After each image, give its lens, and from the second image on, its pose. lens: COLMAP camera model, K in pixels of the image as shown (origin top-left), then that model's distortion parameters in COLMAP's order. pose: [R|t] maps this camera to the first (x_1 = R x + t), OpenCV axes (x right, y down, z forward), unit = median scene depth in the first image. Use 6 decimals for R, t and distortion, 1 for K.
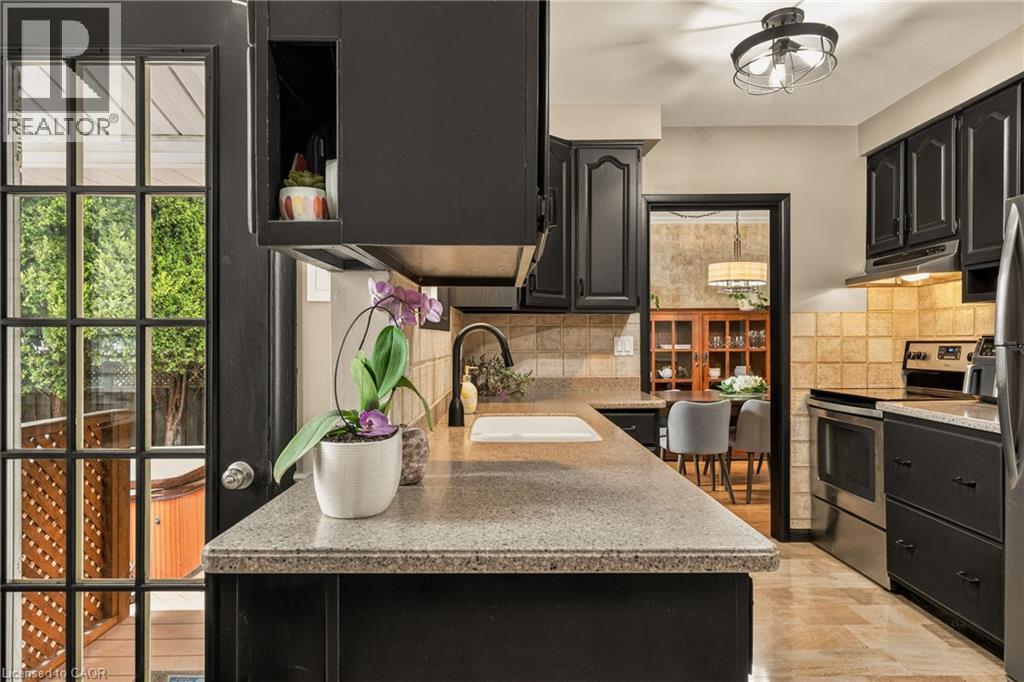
lens RADIAL K [[649.6, 0, 512.0], [0, 649.6, 341.0], [0, 0, 1]] dist [0.005447, 0.001104]
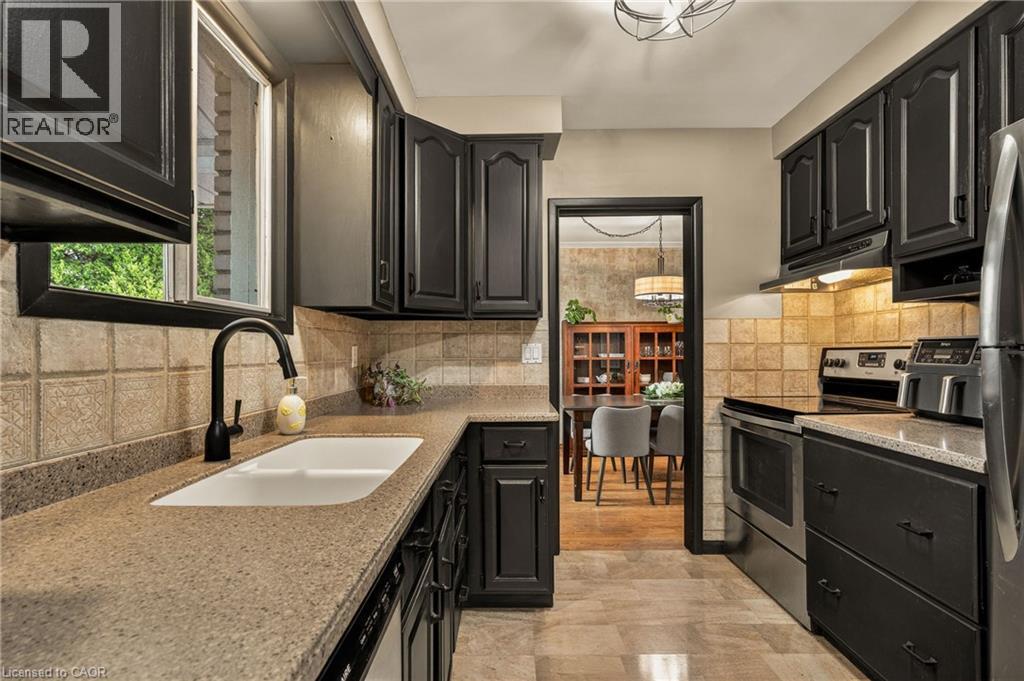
lens RADIAL K [[472.8, 0, 511.5], [0, 472.8, 352.6], [0, 0, 1]] dist [-0.001946, 0.000244]
pose [[0.999922, -0.001166, -0.012425, 0.150435], [0.001160, 0.999999, -0.000528, 0.007069], [0.012425, 0.000513, 0.999923, 0.289415]]
